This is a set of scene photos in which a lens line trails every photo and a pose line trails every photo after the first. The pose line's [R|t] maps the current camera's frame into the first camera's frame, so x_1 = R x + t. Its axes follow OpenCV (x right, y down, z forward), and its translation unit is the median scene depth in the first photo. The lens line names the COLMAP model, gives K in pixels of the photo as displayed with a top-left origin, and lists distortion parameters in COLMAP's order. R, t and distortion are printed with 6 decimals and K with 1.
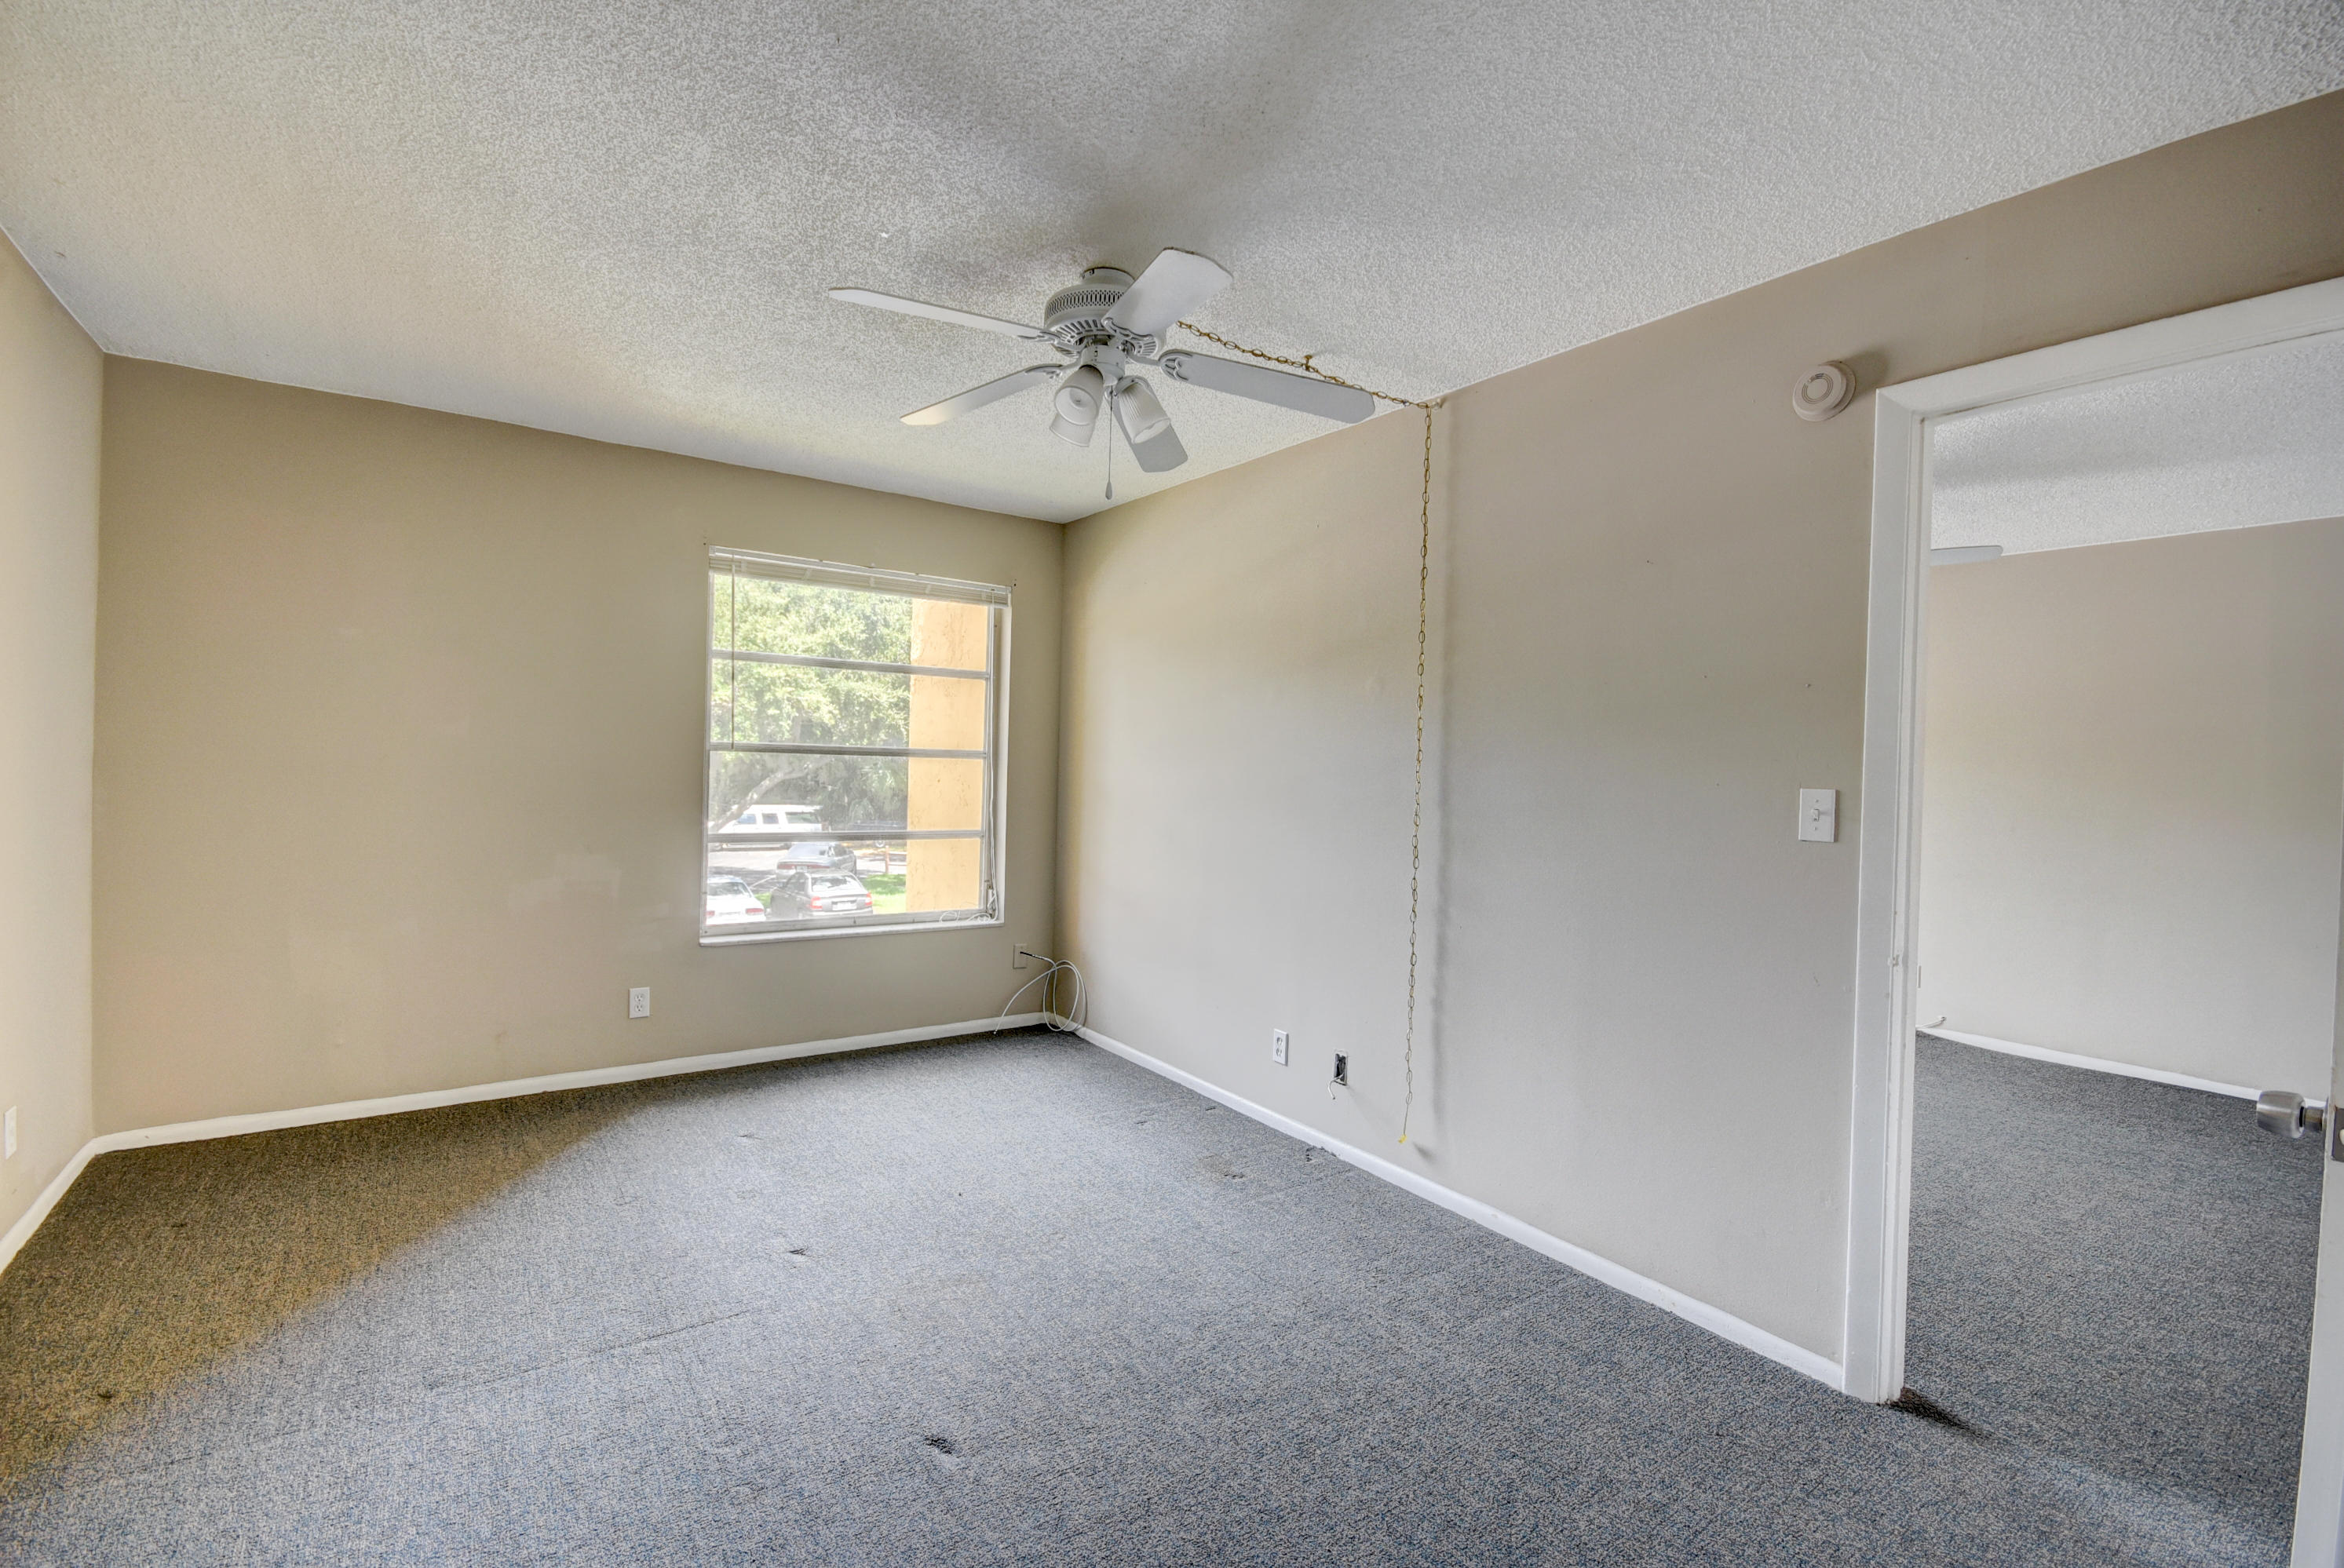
lens RADIAL K [[1039.6, 0, 1174.2], [0, 1039.6, 771.1], [0, 0, 1]] dist [0.002905, -0.009541]
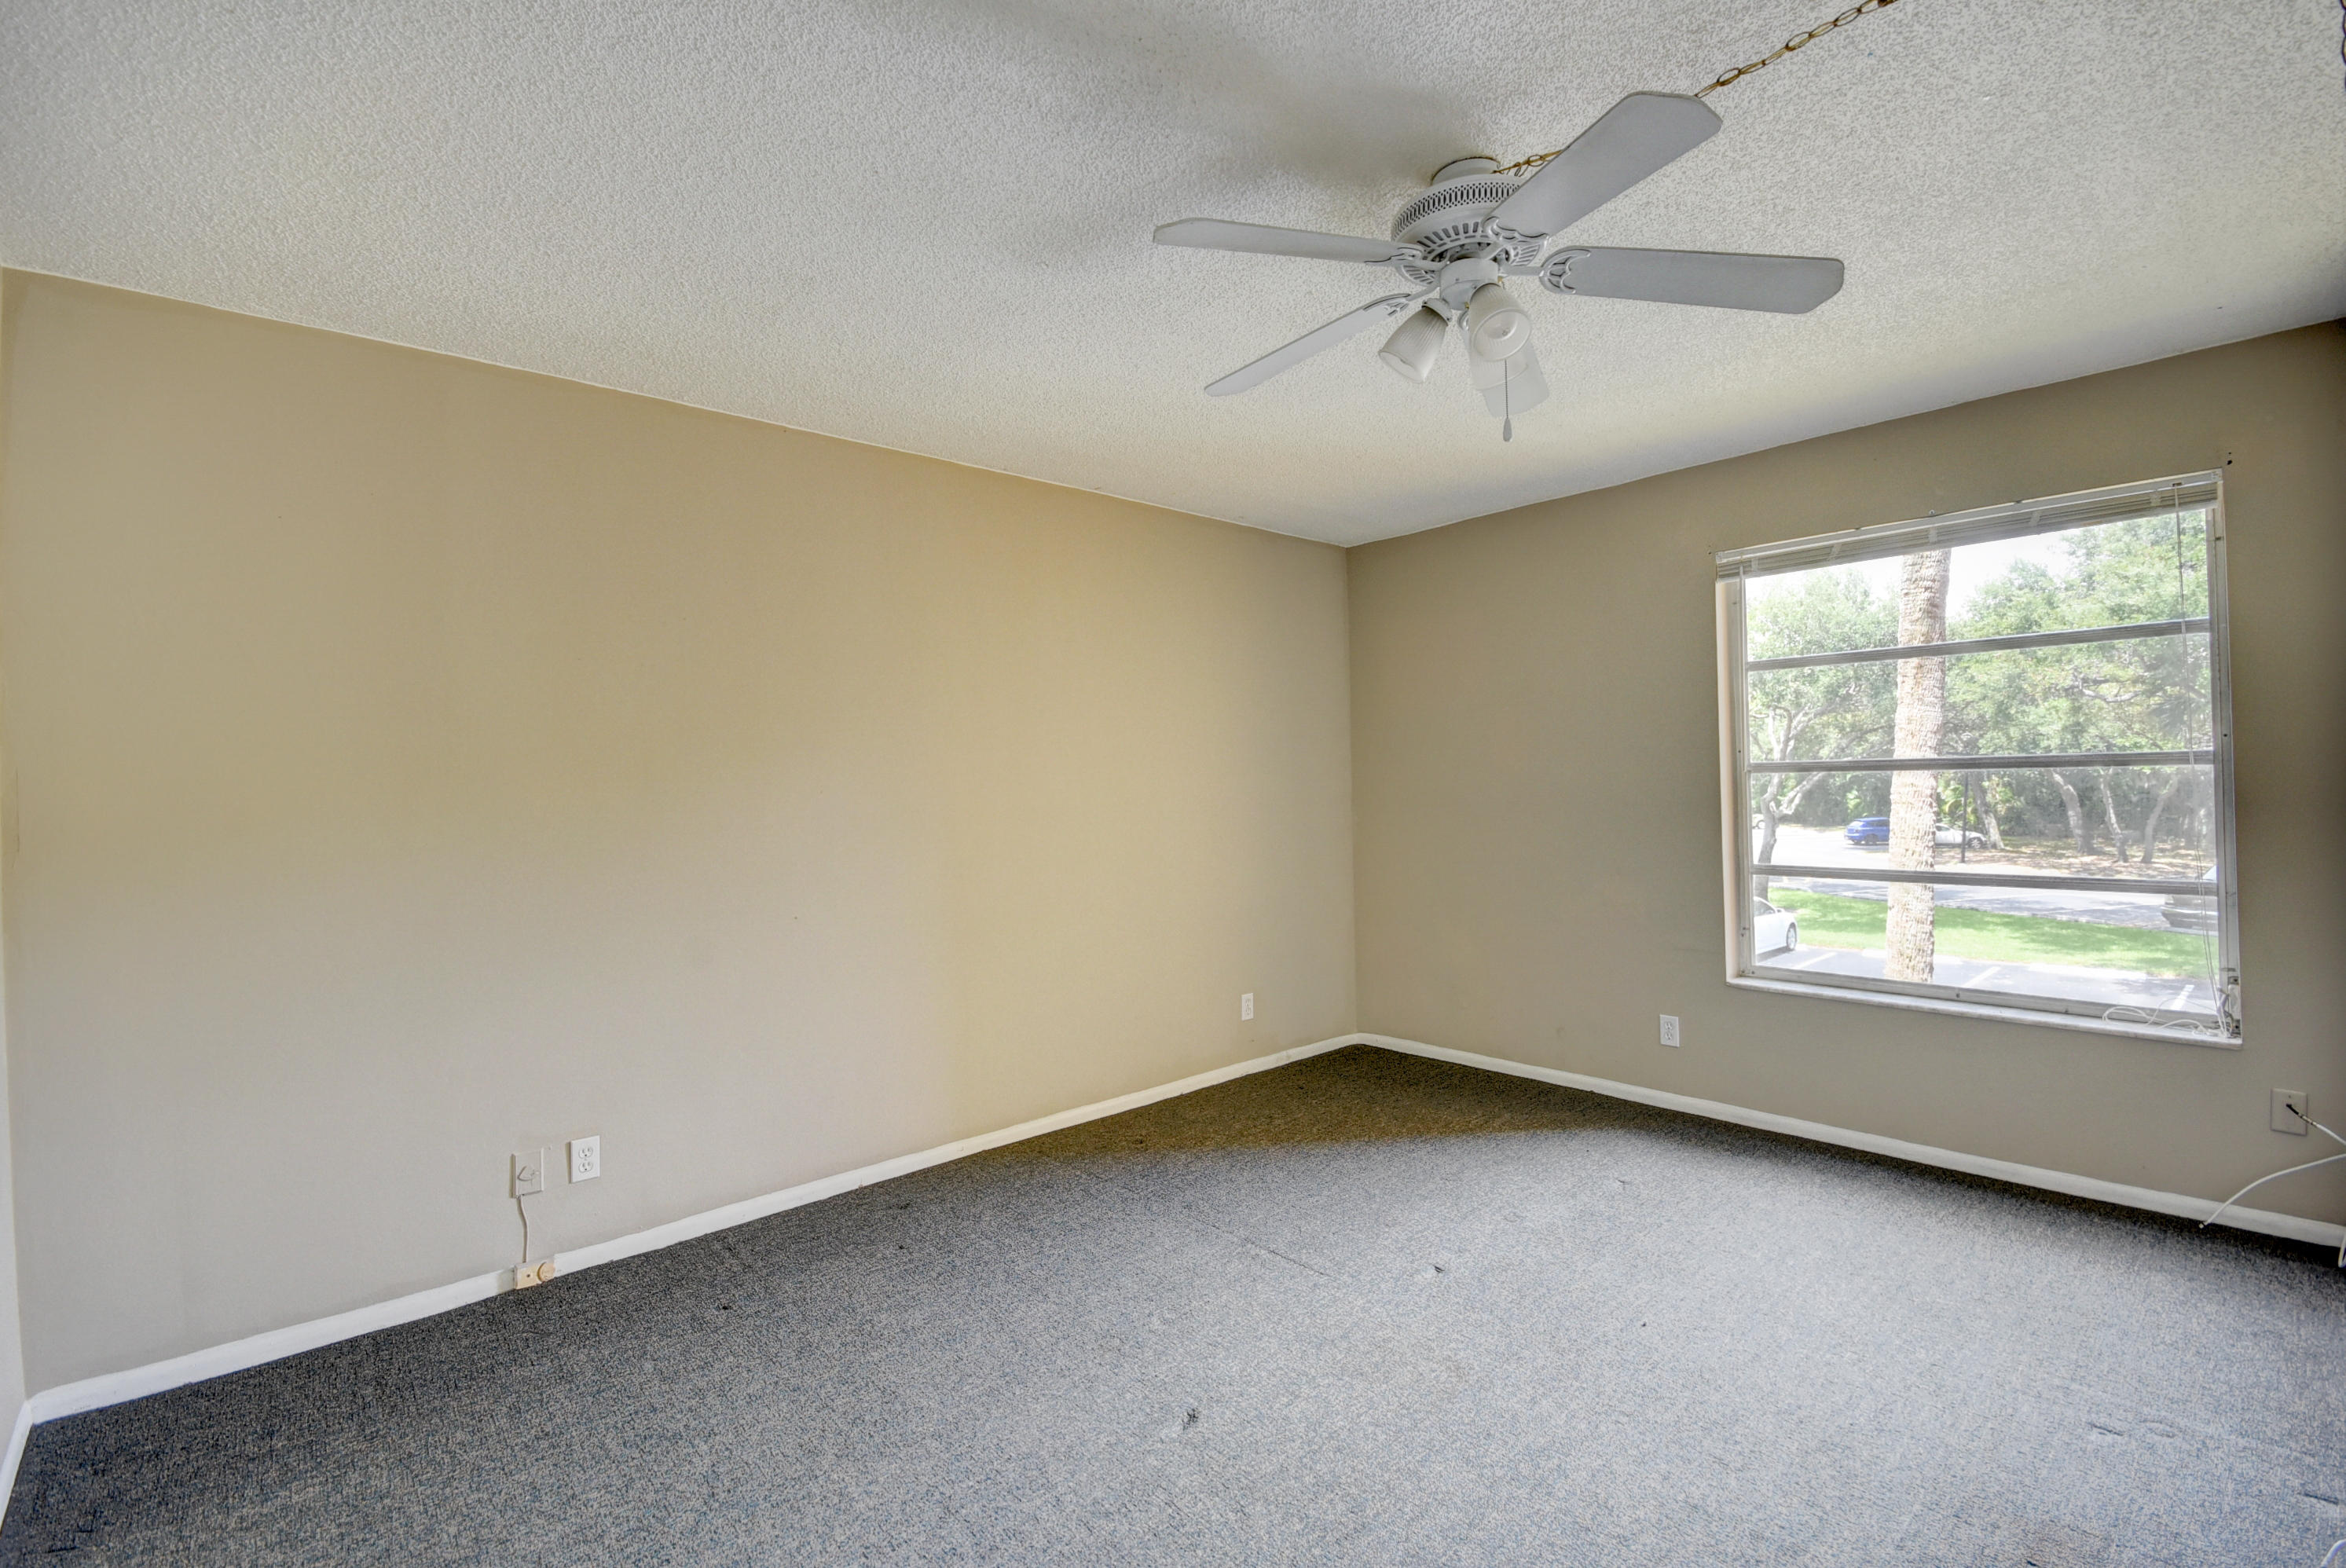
lens RADIAL K [[1040.6, 0, 1175.2], [0, 1040.6, 771.1], [0, 0, 1]] dist [0.002905, -0.009541]
pose [[0.103158, -0.042415, -0.993760, 0.467095], [0.017351, 0.999015, -0.040838, 0.008651], [0.994514, -0.013030, 0.103792, 0.467446]]
